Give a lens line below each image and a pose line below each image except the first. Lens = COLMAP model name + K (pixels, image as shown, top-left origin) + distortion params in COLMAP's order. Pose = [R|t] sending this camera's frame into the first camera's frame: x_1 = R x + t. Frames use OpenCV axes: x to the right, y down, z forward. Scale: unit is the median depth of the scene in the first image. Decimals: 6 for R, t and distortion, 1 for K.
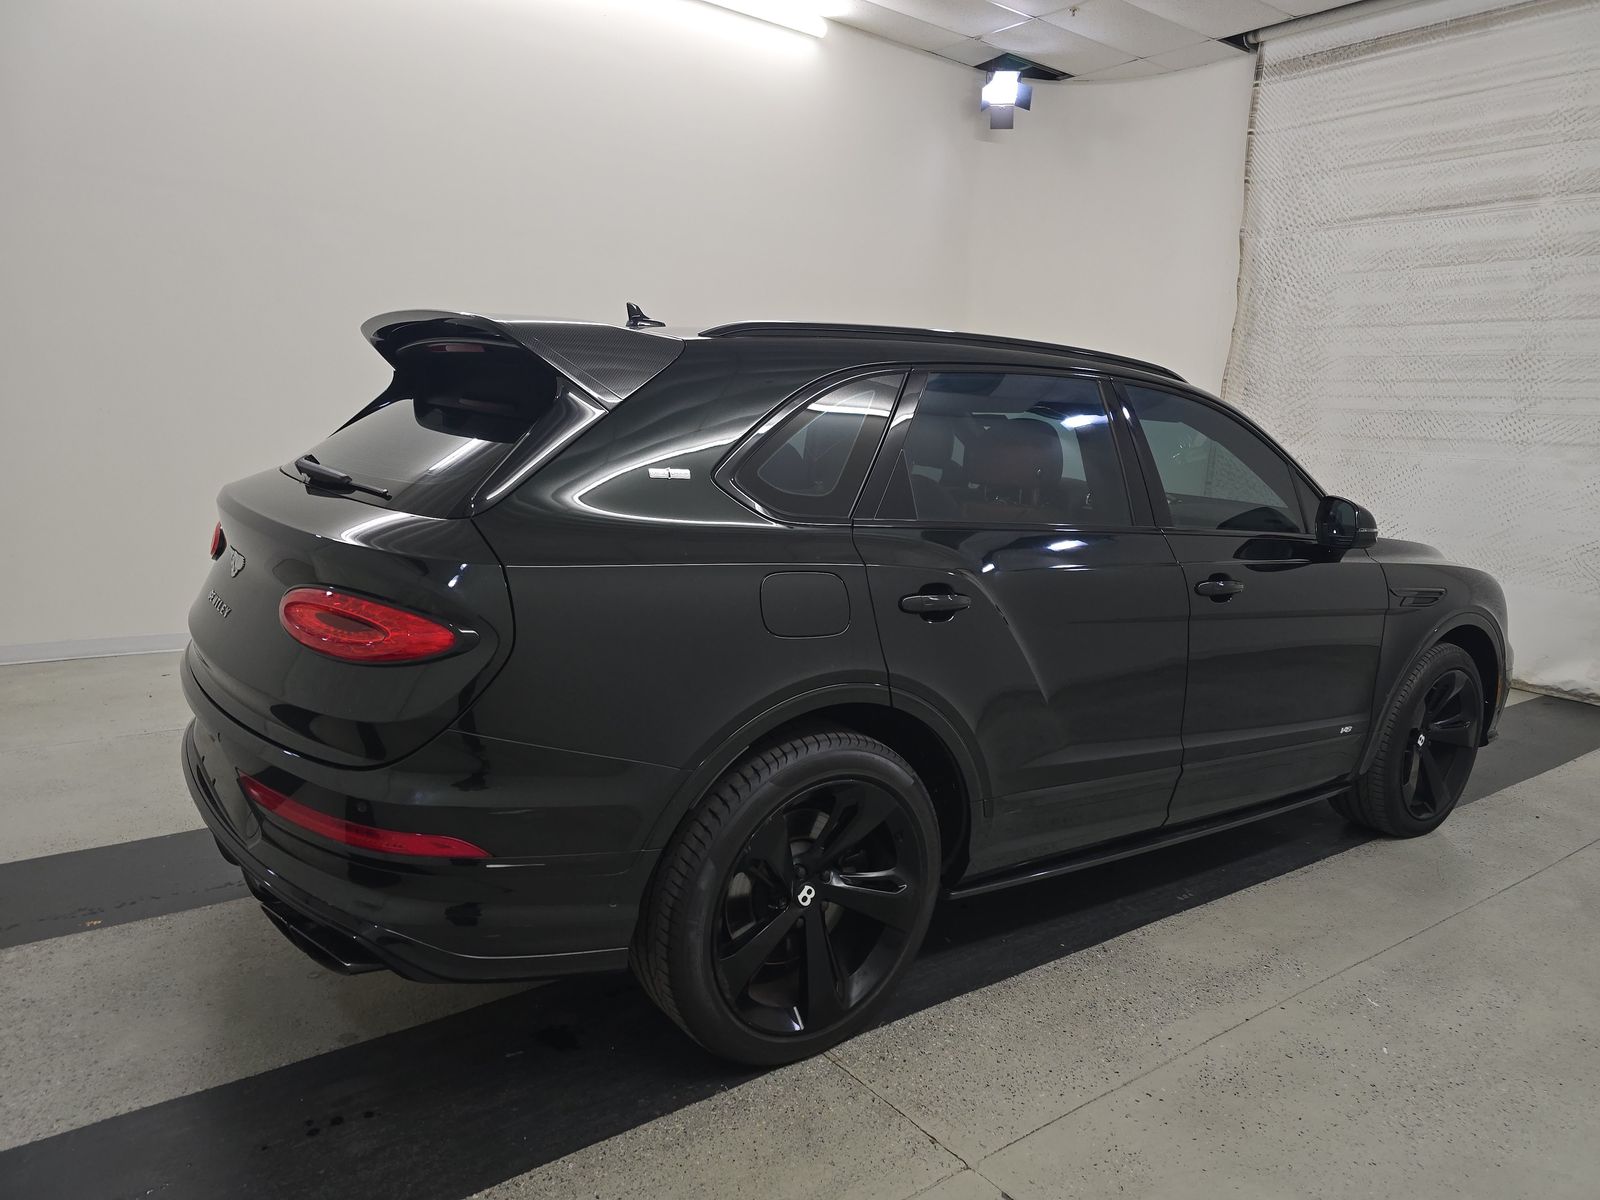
lens RADIAL K [[1066.4, 0, 801.2], [0, 1066.4, 593.7], [0, 0, 1]] dist [0.018750, -0.017847]
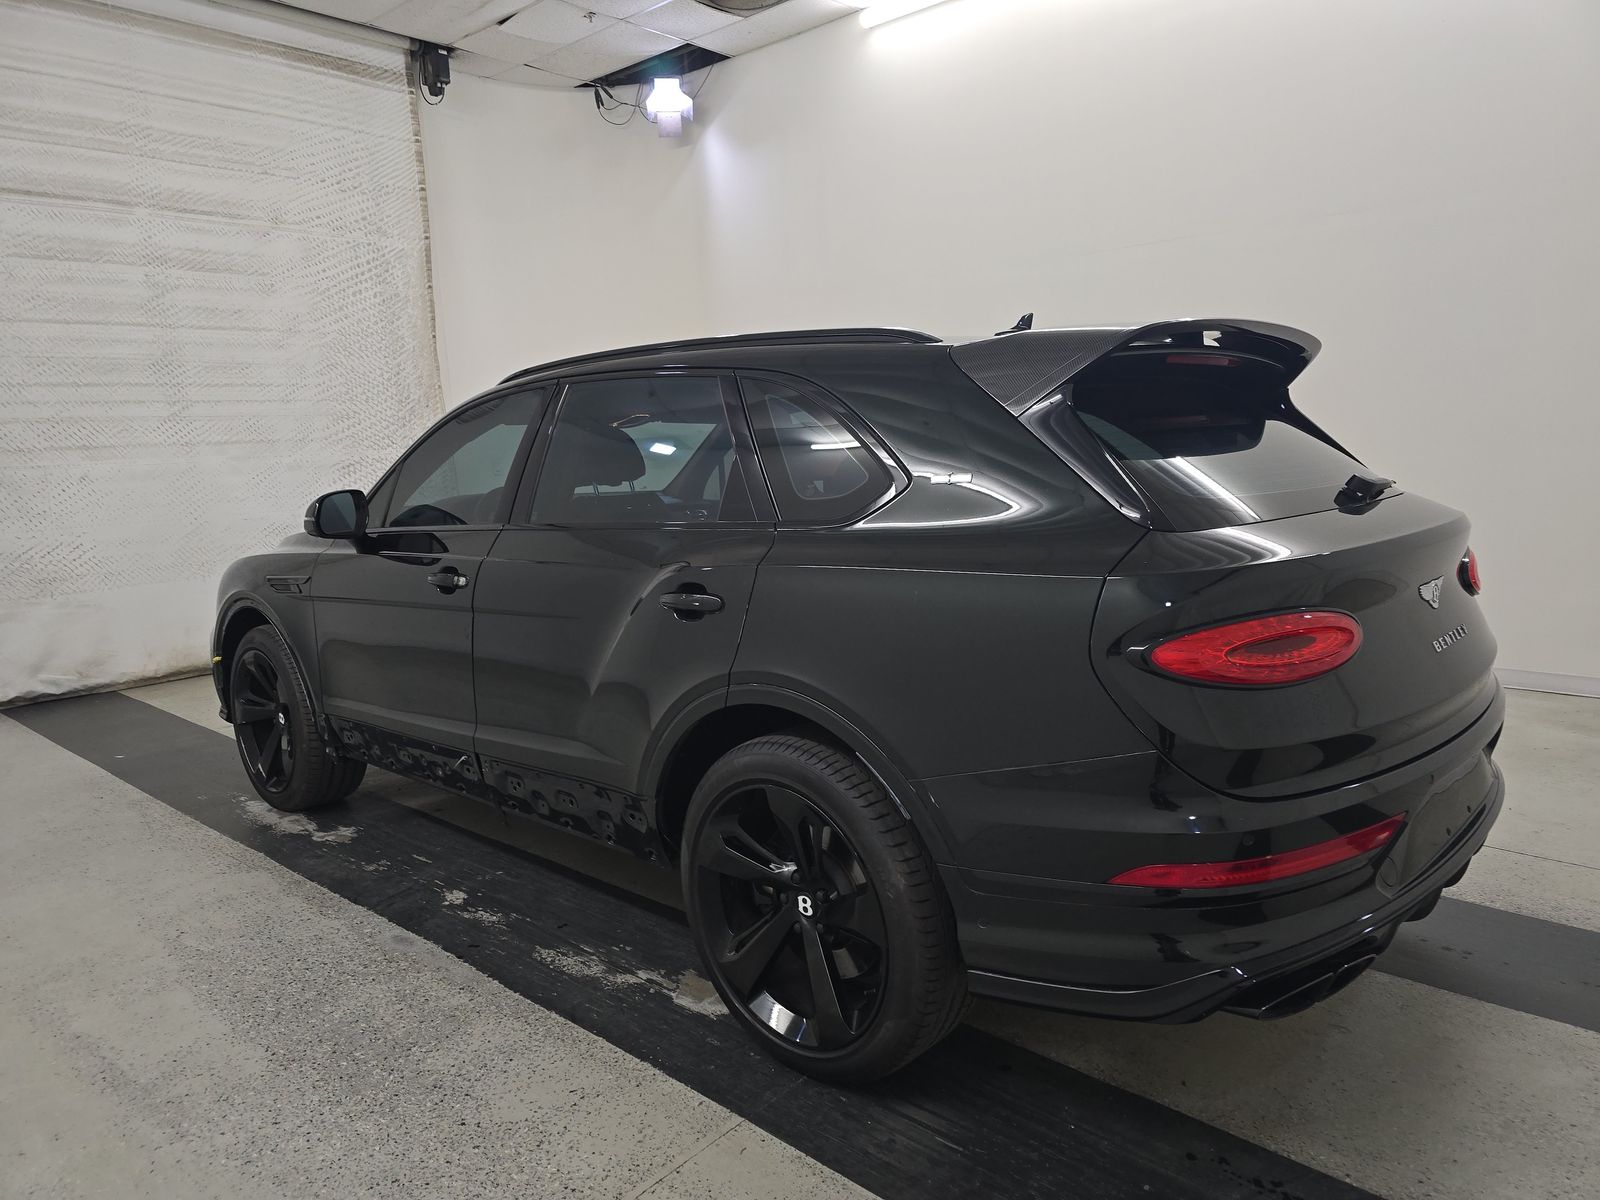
lens RADIAL K [[1066.4, 0, 806.0], [0, 1066.4, 597.8], [0, 0, 1]] dist [0.018750, -0.017847]
pose [[-0.193501, -0.187308, 0.963054, -0.468135], [0.187695, 0.956408, 0.223728, -0.115276], [-0.962979, 0.224052, -0.149910, 0.592558]]
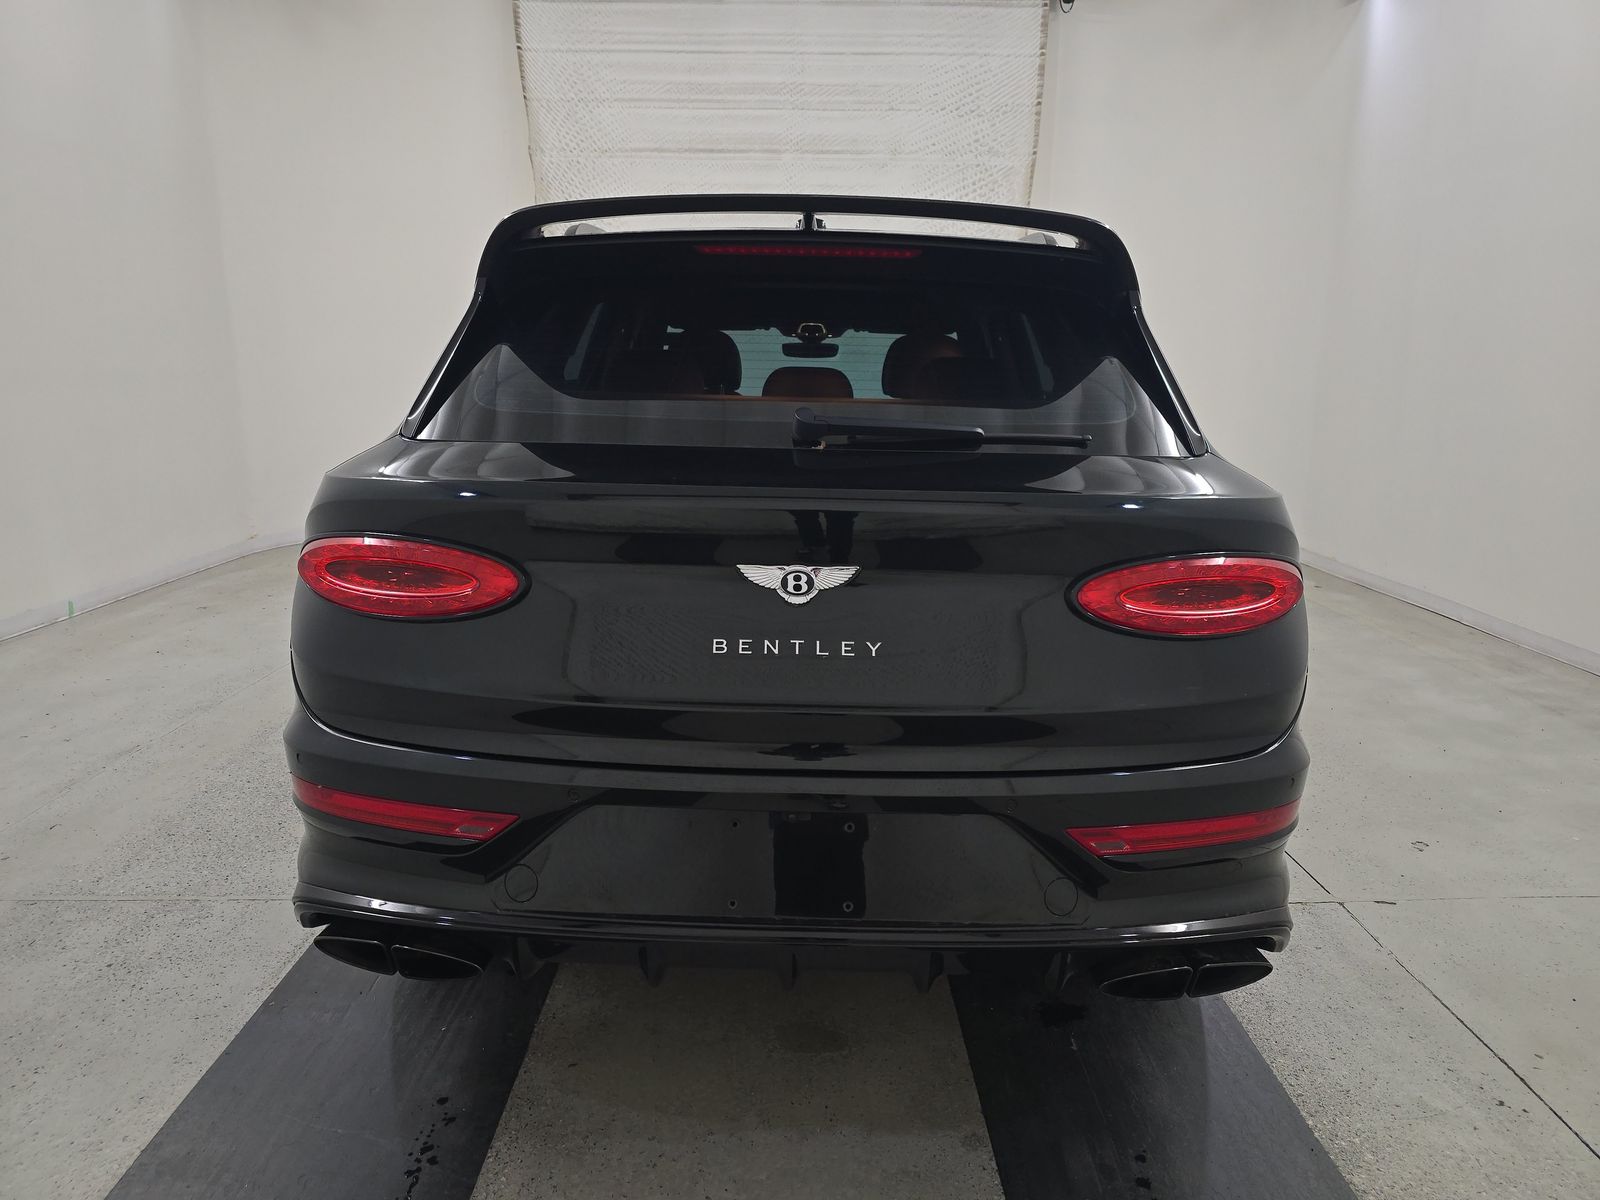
lens RADIAL K [[1066.4, 0, 794.4], [0, 1066.4, 603.7], [0, 0, 1]] dist [0.018750, -0.017847]
pose [[0.597771, -0.210782, 0.773460, -0.367934], [0.147323, 0.977267, 0.152464, -0.039648], [-0.788014, 0.022810, 0.615235, 0.218436]]
